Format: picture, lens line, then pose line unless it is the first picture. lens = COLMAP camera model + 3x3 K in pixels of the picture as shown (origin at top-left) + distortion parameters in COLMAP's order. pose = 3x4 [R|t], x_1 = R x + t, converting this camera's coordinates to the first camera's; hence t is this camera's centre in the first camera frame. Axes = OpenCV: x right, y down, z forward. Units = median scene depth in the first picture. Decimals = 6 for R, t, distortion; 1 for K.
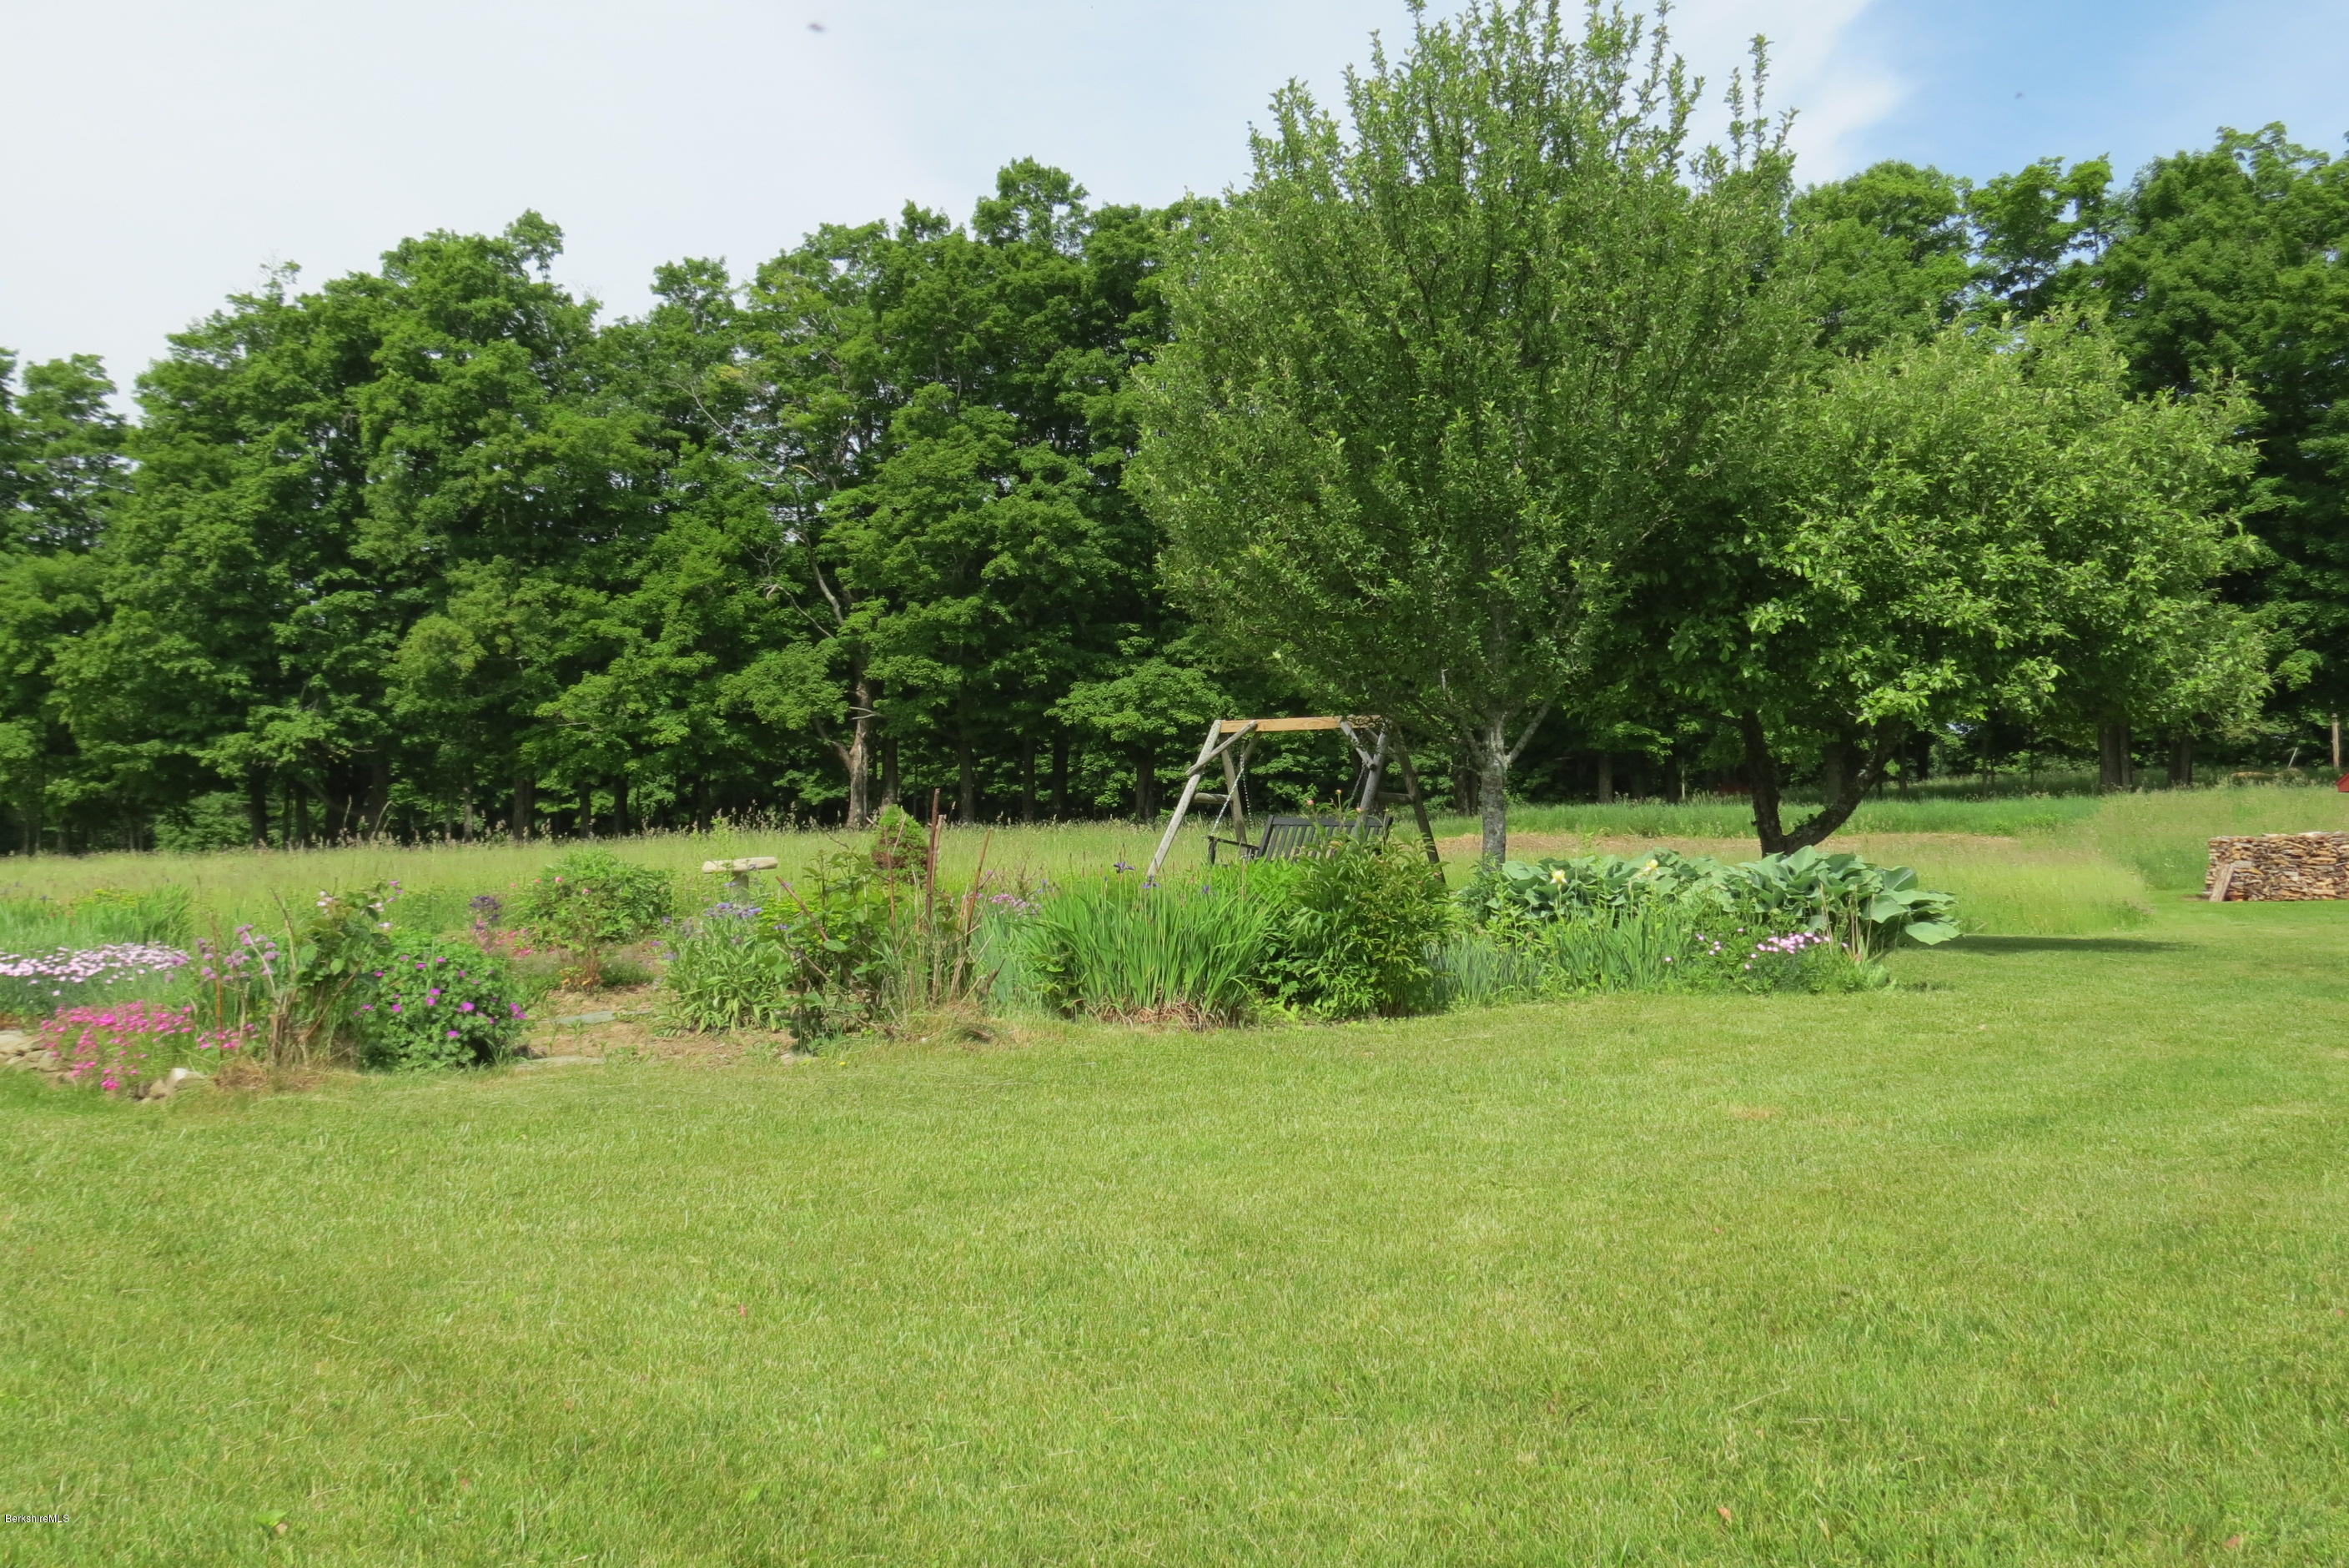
lens RADIAL K [[2083.7, 0, 1174.5], [0, 2083.7, 784.0], [0, 0, 1]] dist [-0.032593, -0.000637]
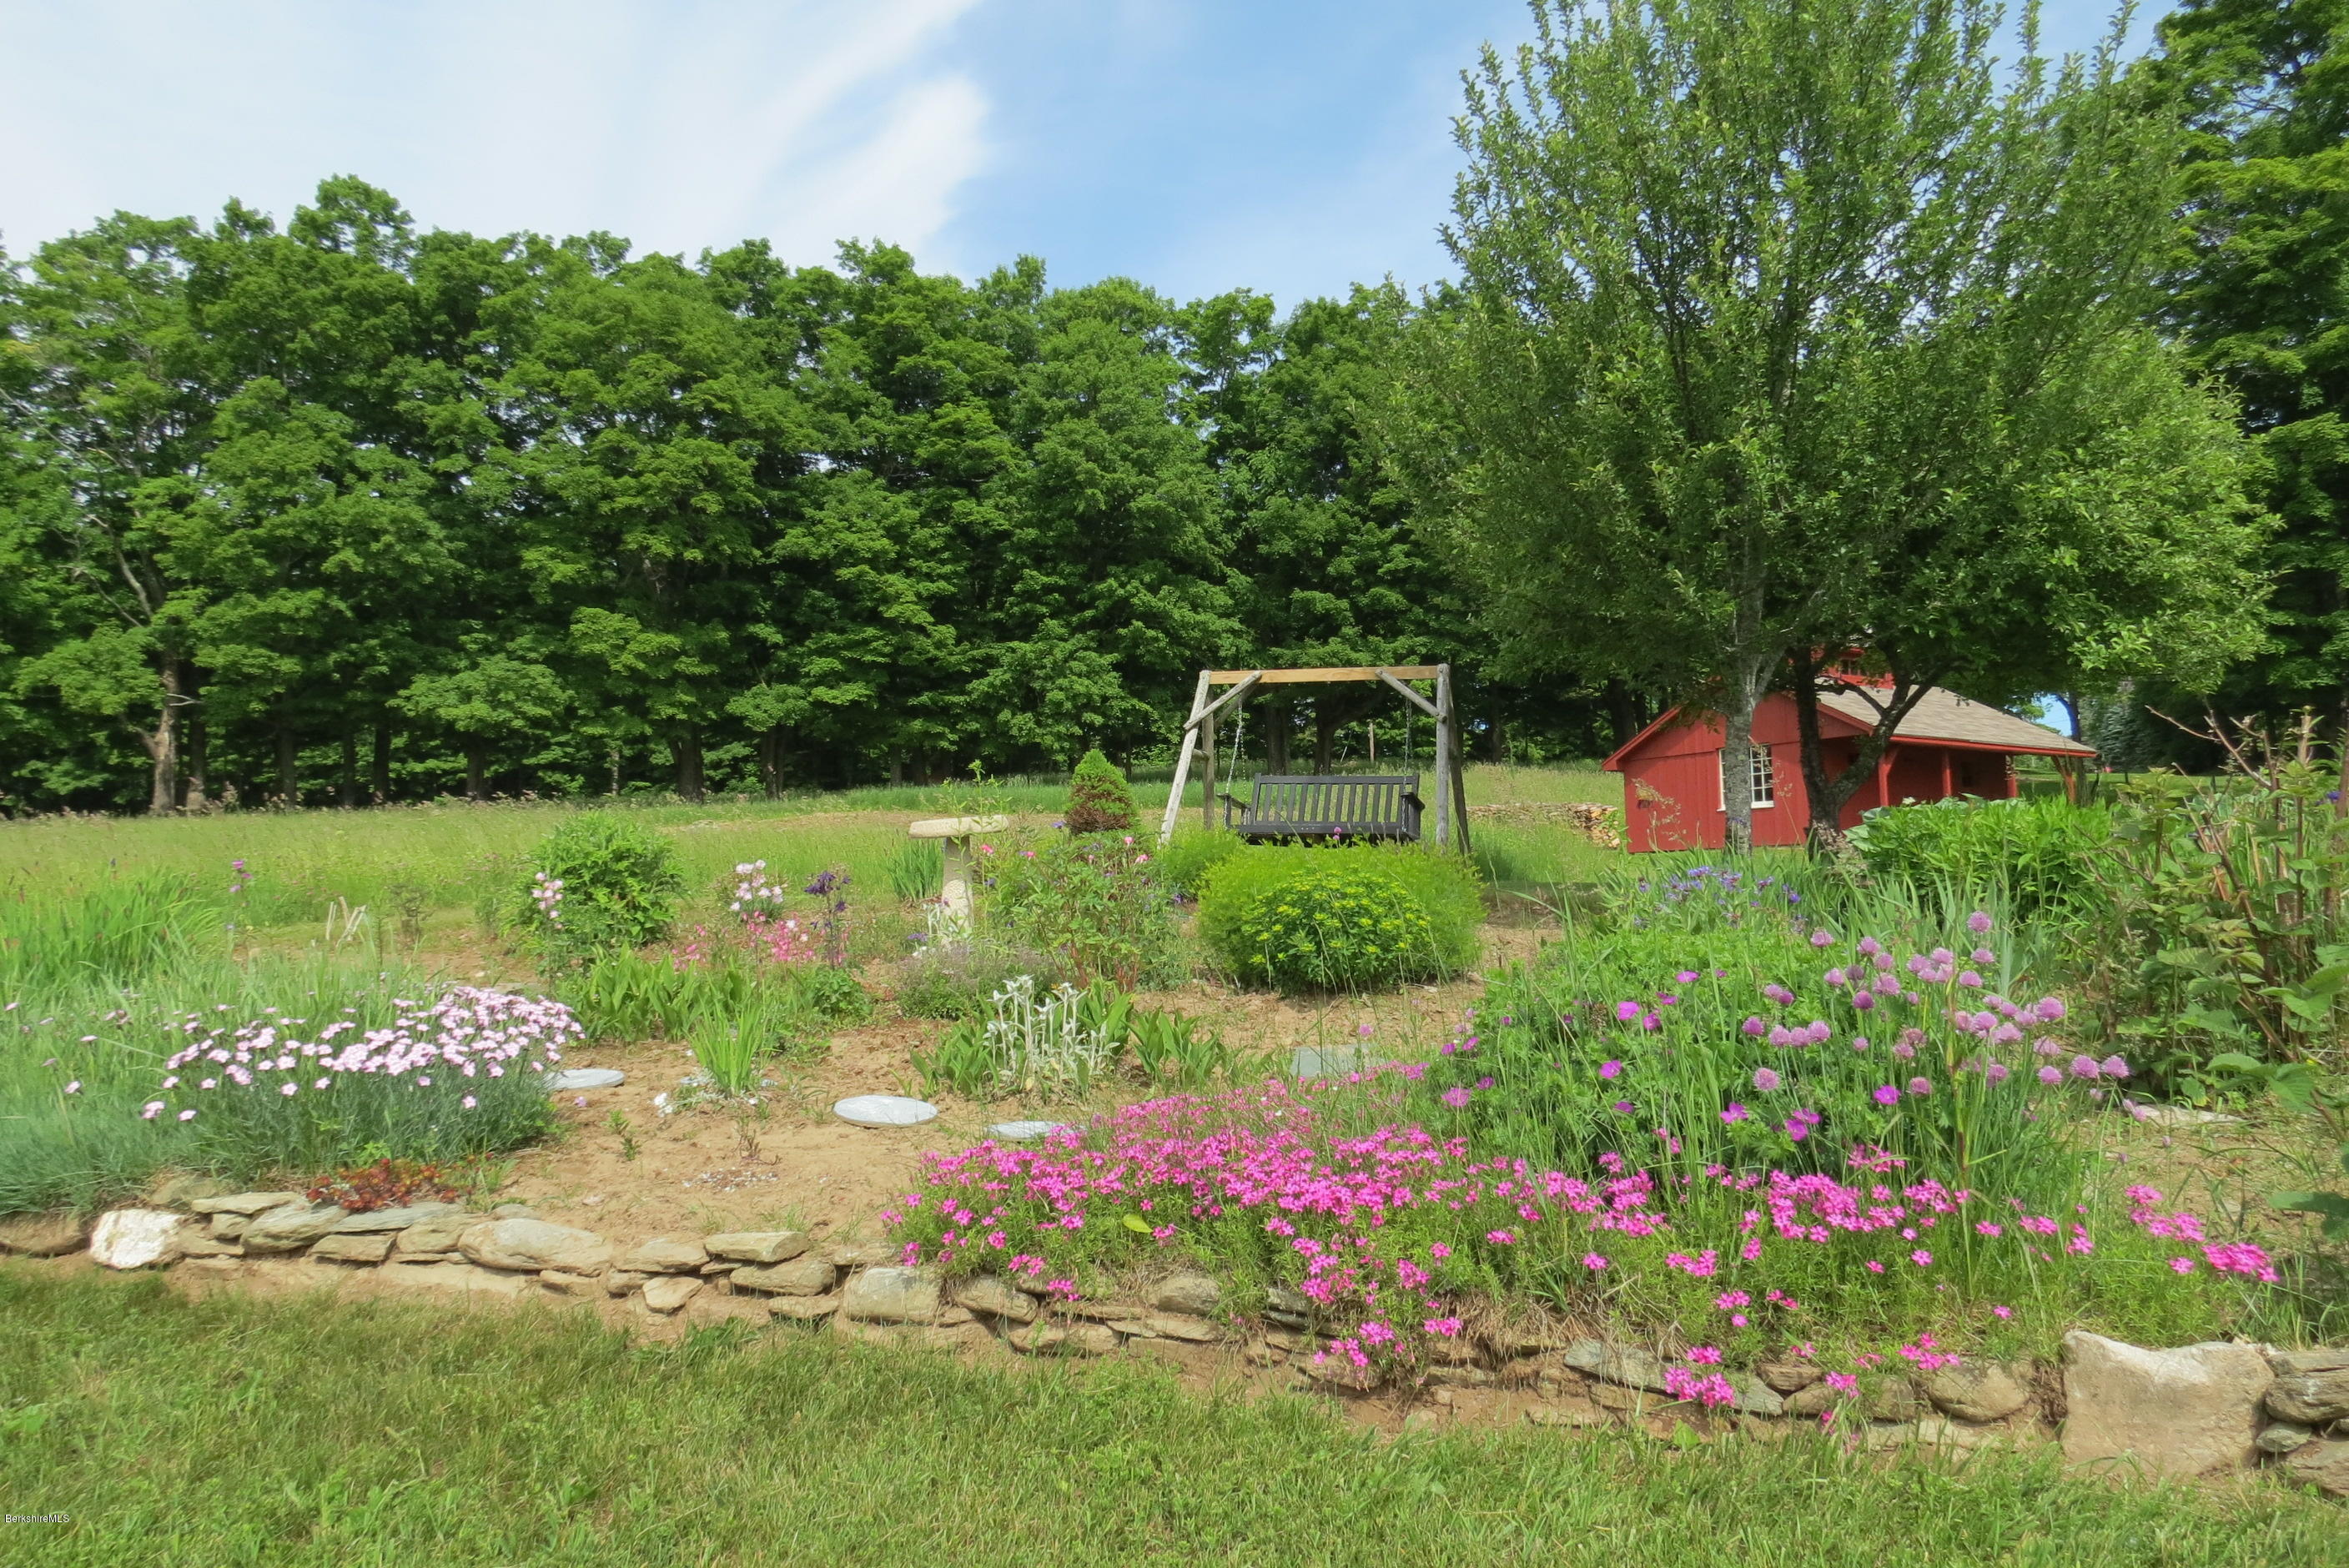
lens RADIAL K [[1642.7, 0, 1181.0], [0, 1642.7, 824.8], [0, 0, 1]] dist [-0.061576, 0.049907]
pose [[0.898939, -0.012838, 0.437885, -0.060943], [-0.000335, 0.999550, 0.029994, 0.002693], [-0.438073, -0.027109, 0.898530, 0.081498]]
